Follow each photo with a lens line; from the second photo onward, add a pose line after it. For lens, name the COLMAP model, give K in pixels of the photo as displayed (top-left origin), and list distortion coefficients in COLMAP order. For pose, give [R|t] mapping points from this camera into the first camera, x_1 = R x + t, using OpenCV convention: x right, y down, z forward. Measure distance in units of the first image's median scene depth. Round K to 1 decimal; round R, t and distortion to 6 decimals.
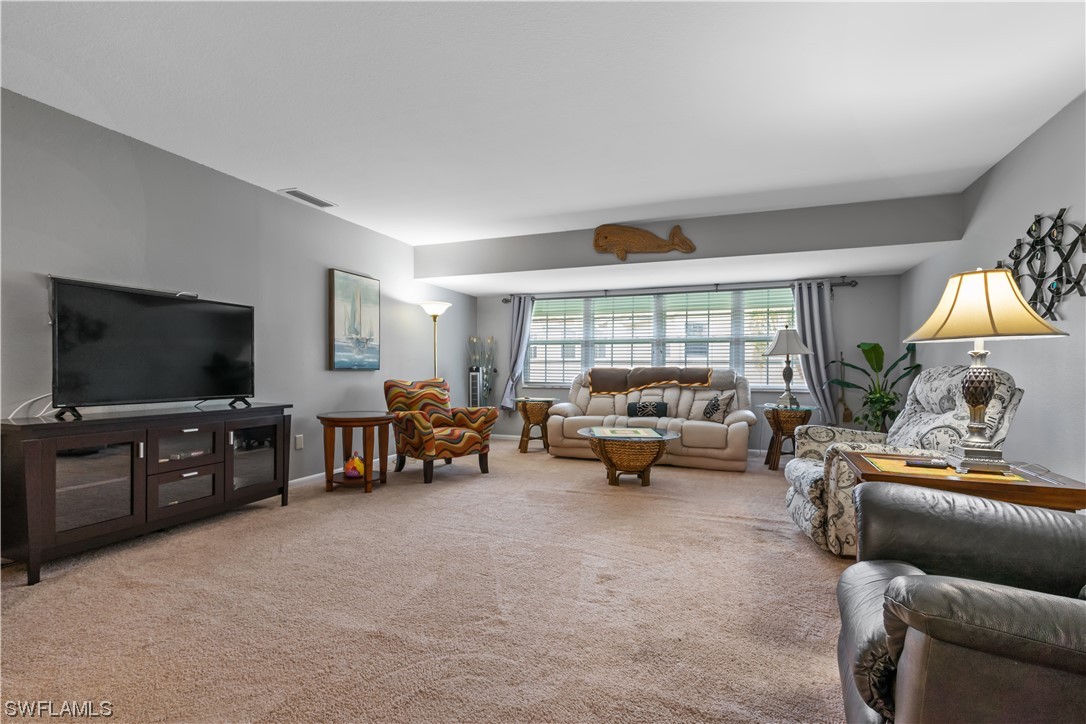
lens RADIAL K [[493.5, 0, 544.4], [0, 493.5, 370.8], [0, 0, 1]] dist [-0.007944, 0.003687]
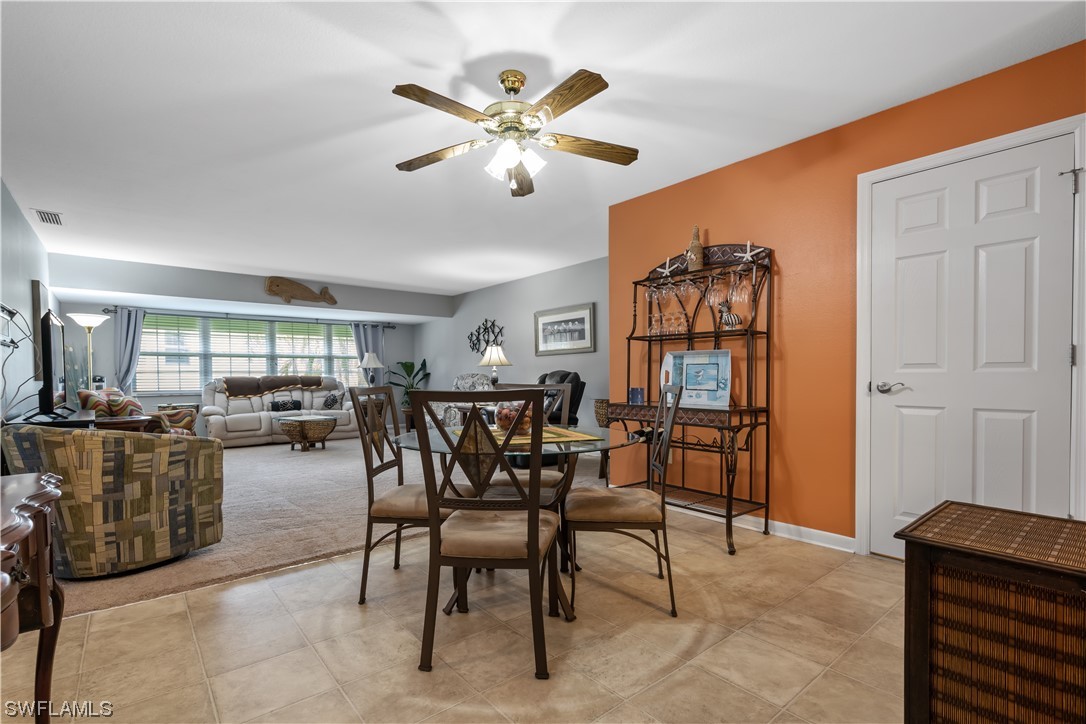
lens RADIAL K [[493.5, 0, 526.5], [0, 493.5, 385.8], [0, 0, 1]] dist [-0.007944, 0.003687]
pose [[0.484436, -0.026414, 0.874428, -0.748767], [0.013734, 0.999651, 0.022588, -0.001145], [-0.874719, 0.001067, 0.484630, -0.330312]]
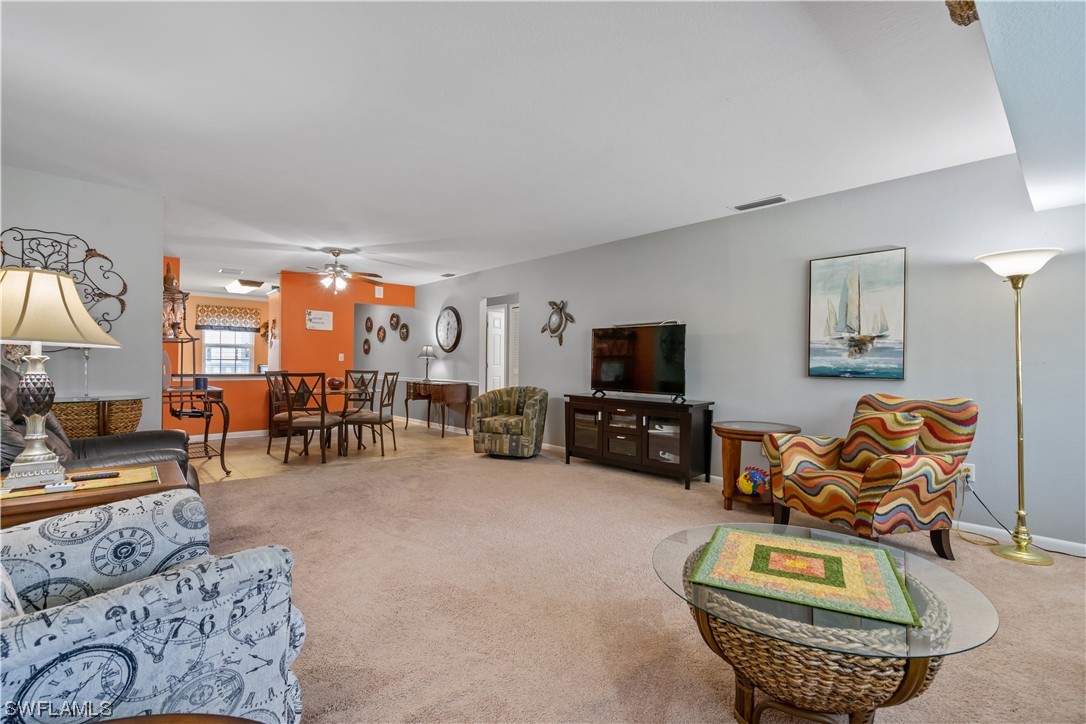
lens RADIAL K [[493.5, 0, 539.9], [0, 493.5, 367.4], [0, 0, 1]] dist [-0.007944, 0.003687]
pose [[-0.440865, -0.001947, -0.897571, 0.496029], [-0.015993, 0.999856, 0.005686, -0.014557], [0.897431, 0.016862, -0.440833, 0.858910]]
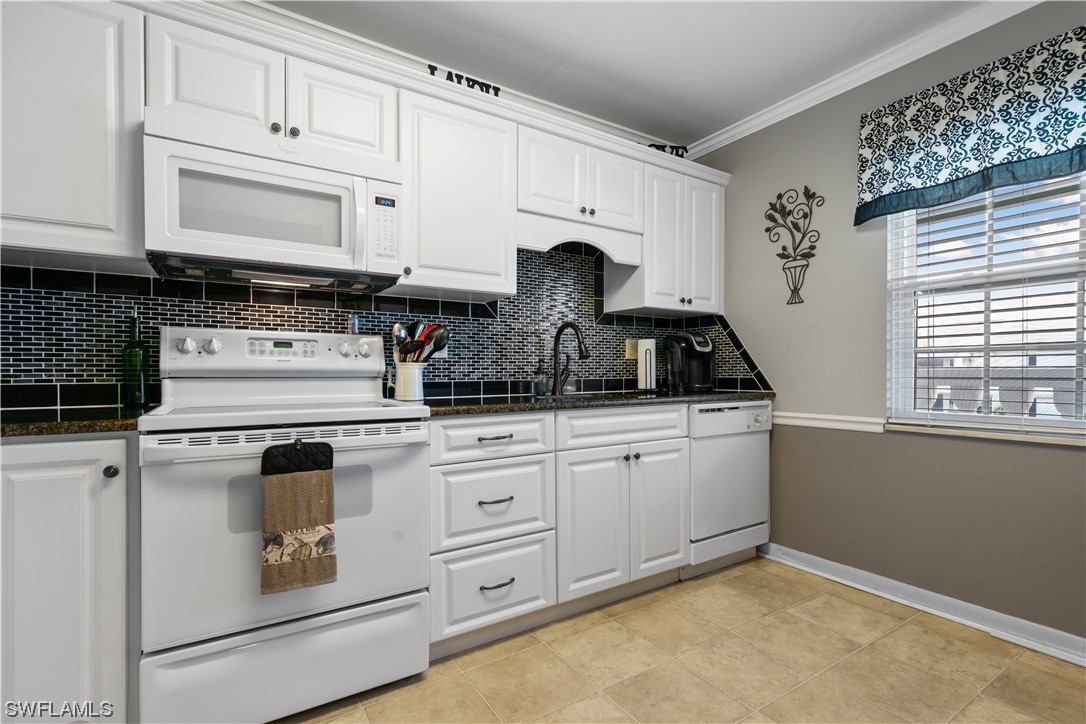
lens RADIAL K [[493.5, 0, 538.0], [0, 493.5, 380.3], [0, 0, 1]] dist [-0.007944, 0.003687]
pose [[-0.806152, -0.010148, 0.591621, -0.672712], [0.003496, 0.999754, 0.021912, 0.001705], [-0.591698, 0.019733, -0.805918, -0.652711]]
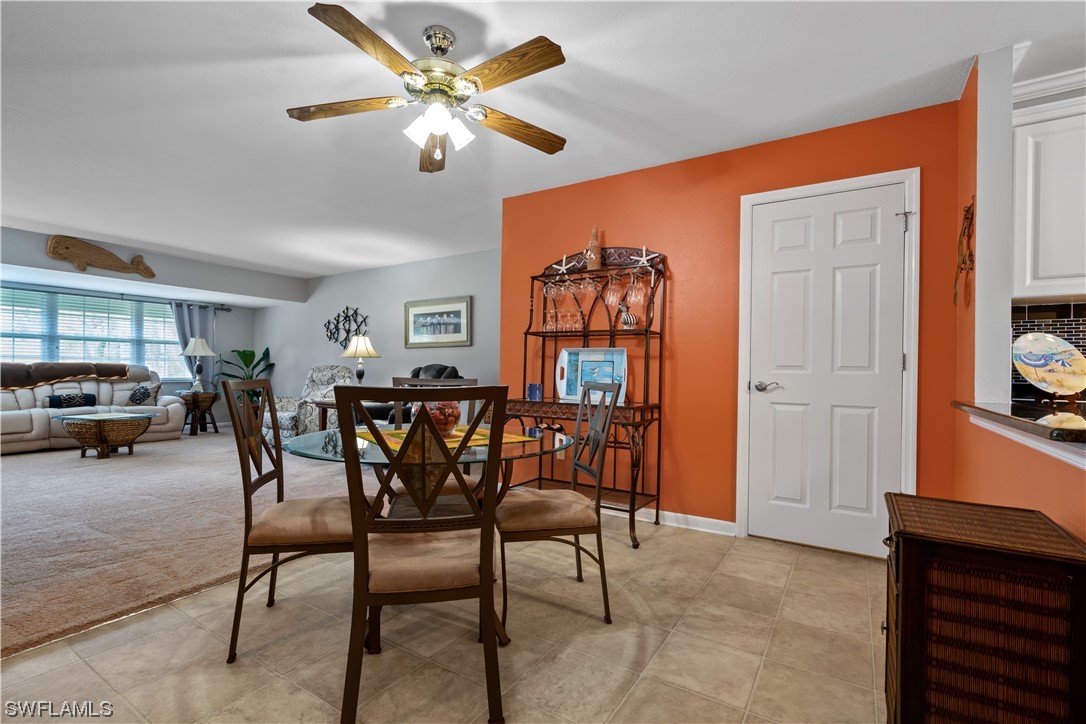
lens RADIAL K [[493.5, 0, 546.2], [0, 493.5, 370.0], [0, 0, 1]] dist [-0.007944, 0.003687]
pose [[0.185185, -0.001609, 0.982702, -0.734459], [-0.007004, 0.999971, 0.002957, -0.001719], [-0.982679, -0.007431, 0.185168, -0.270771]]
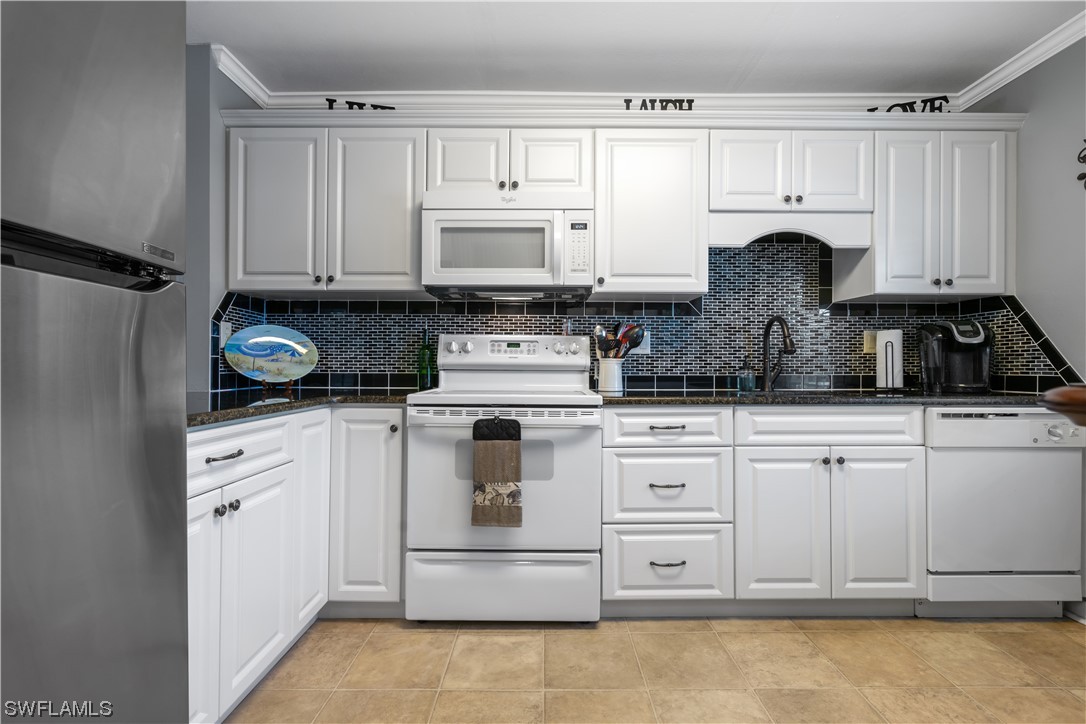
lens RADIAL K [[493.5, 0, 551.8], [0, 493.5, 363.7], [0, 0, 1]] dist [-0.007944, 0.003687]
pose [[-0.377943, 0.001275, 0.925828, -0.762028], [0.000734, 0.999999, -0.001078, 0.001161], [-0.925829, 0.000272, -0.377943, -0.690488]]
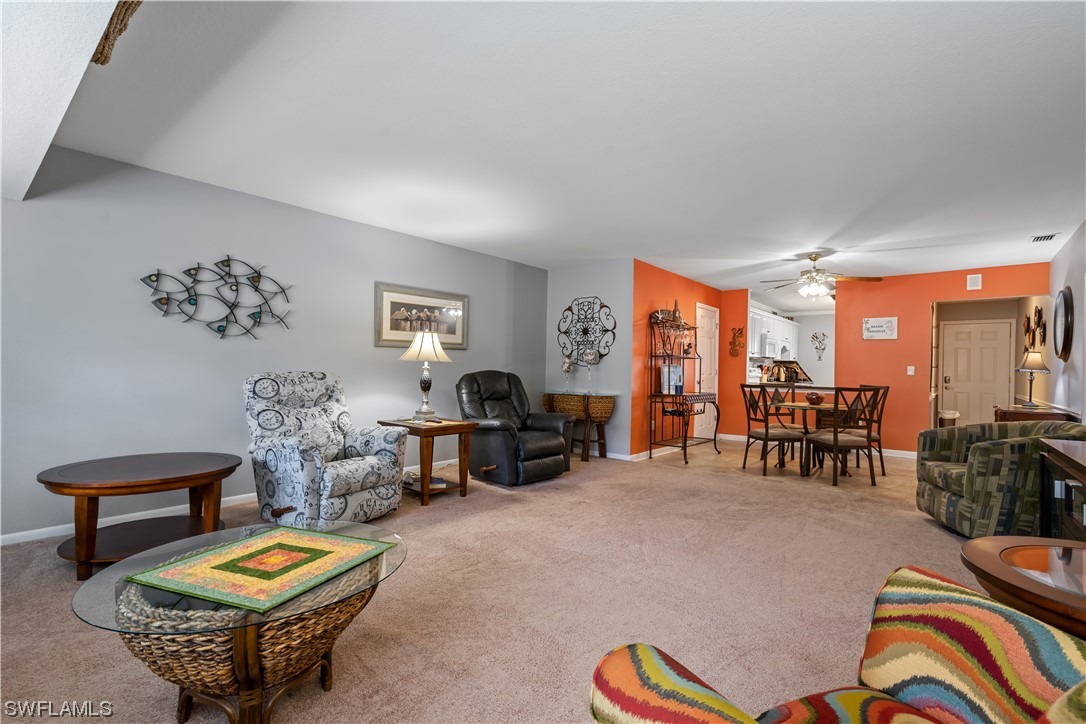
lens RADIAL K [[493.5, 0, 545.2], [0, 493.5, 365.5], [0, 0, 1]] dist [-0.007944, 0.003687]
pose [[-0.950446, -0.018548, 0.310336, -0.123609], [-0.019500, 0.999810, 0.000034, -0.021663], [-0.310278, -0.006019, -0.950627, 1.123525]]
